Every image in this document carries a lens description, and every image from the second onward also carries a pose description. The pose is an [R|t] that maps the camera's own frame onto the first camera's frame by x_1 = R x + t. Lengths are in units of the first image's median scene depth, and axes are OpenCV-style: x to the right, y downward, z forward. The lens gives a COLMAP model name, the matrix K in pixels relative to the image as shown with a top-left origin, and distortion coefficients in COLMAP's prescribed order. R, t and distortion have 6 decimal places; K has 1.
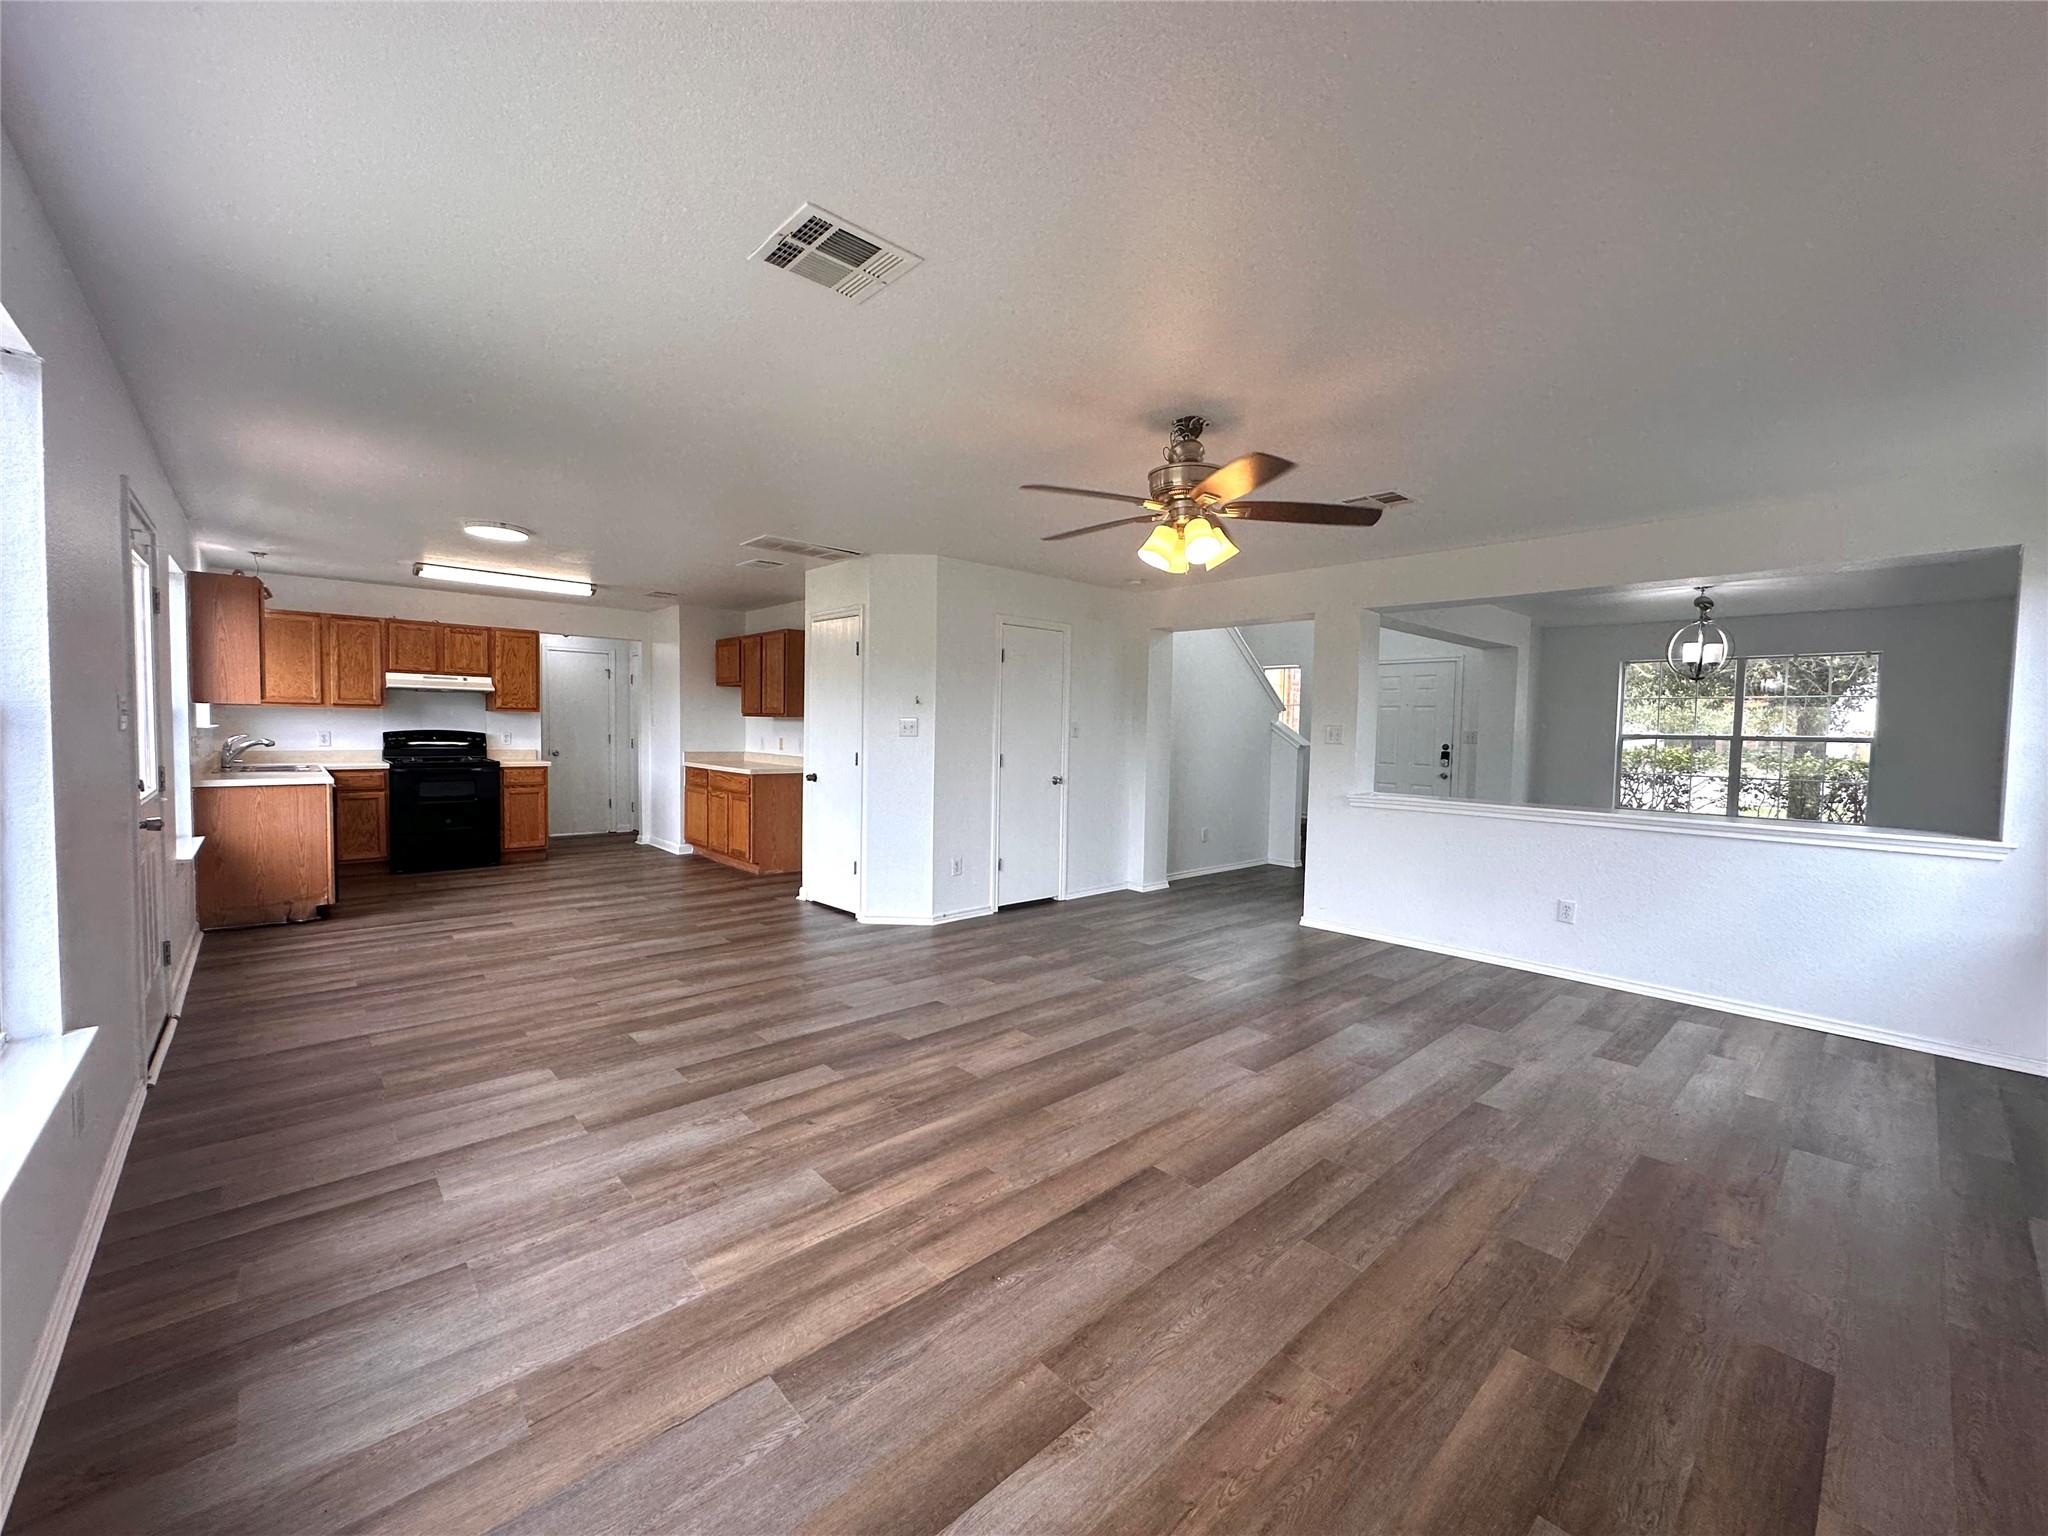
lens RADIAL K [[821.8, 0, 1028.8], [0, 821.8, 766.1], [0, 0, 1]] dist [-0.002299, 0.000592]
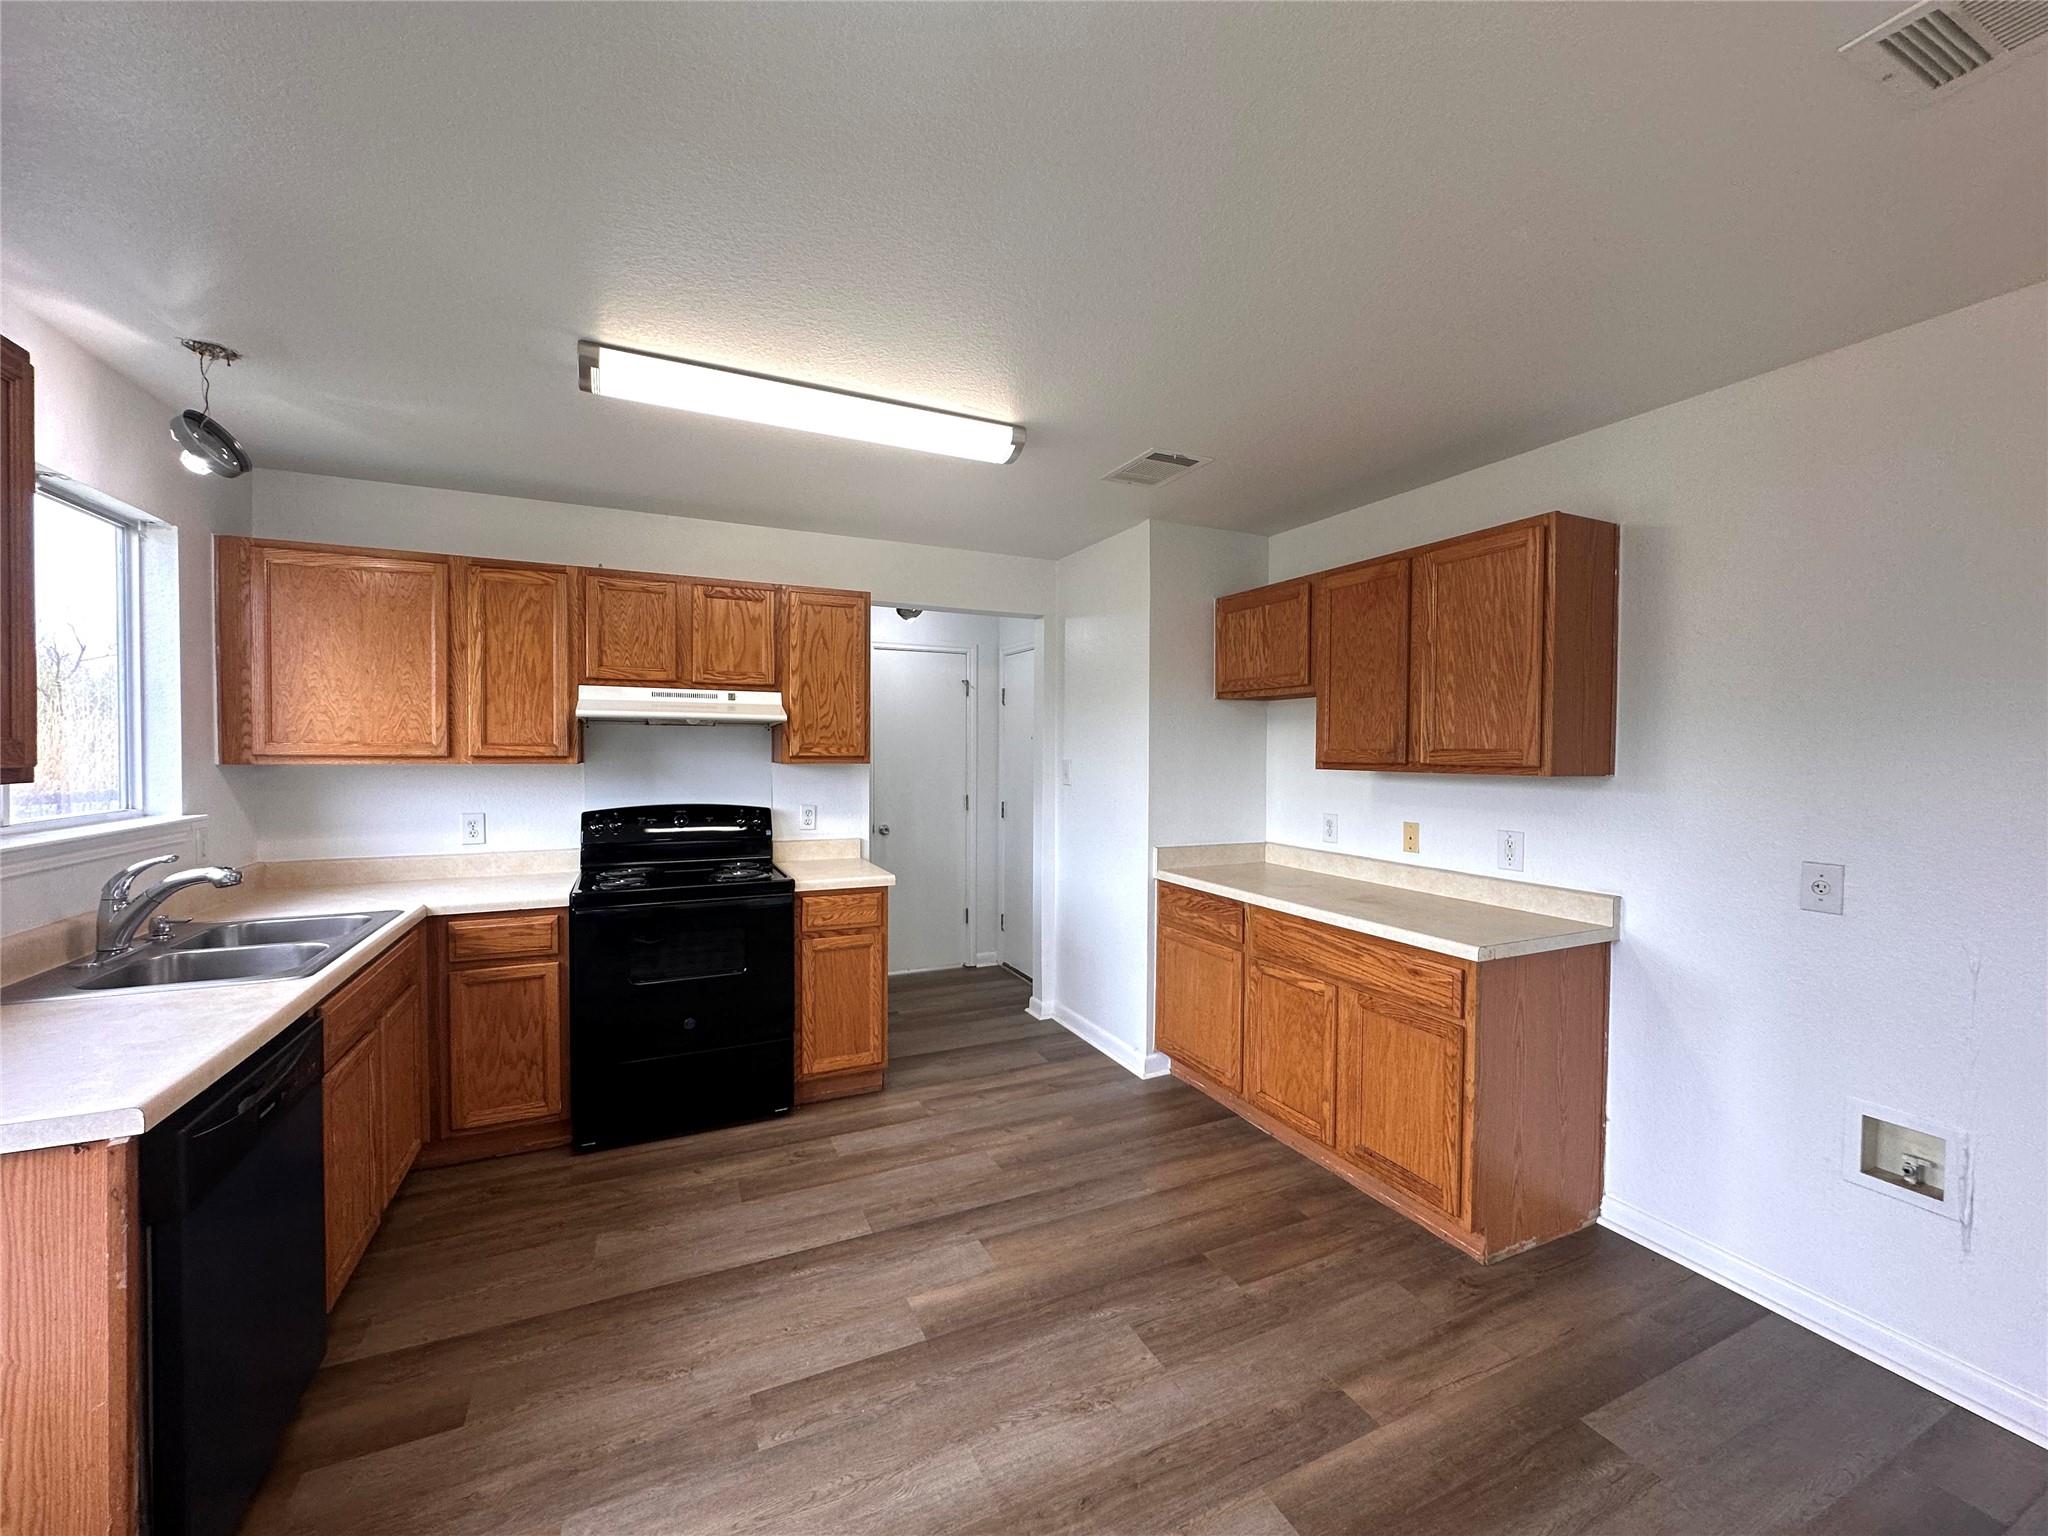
lens RADIAL K [[830.4, 0, 1049.9], [0, 830.4, 771.7], [0, 0, 1]] dist [-0.041659, 0.000101]
pose [[0.958134, -0.006691, -0.286241, -0.369938], [-0.001835, 0.999563, -0.029507, -0.048523], [0.286313, 0.028797, 0.957703, 0.588931]]
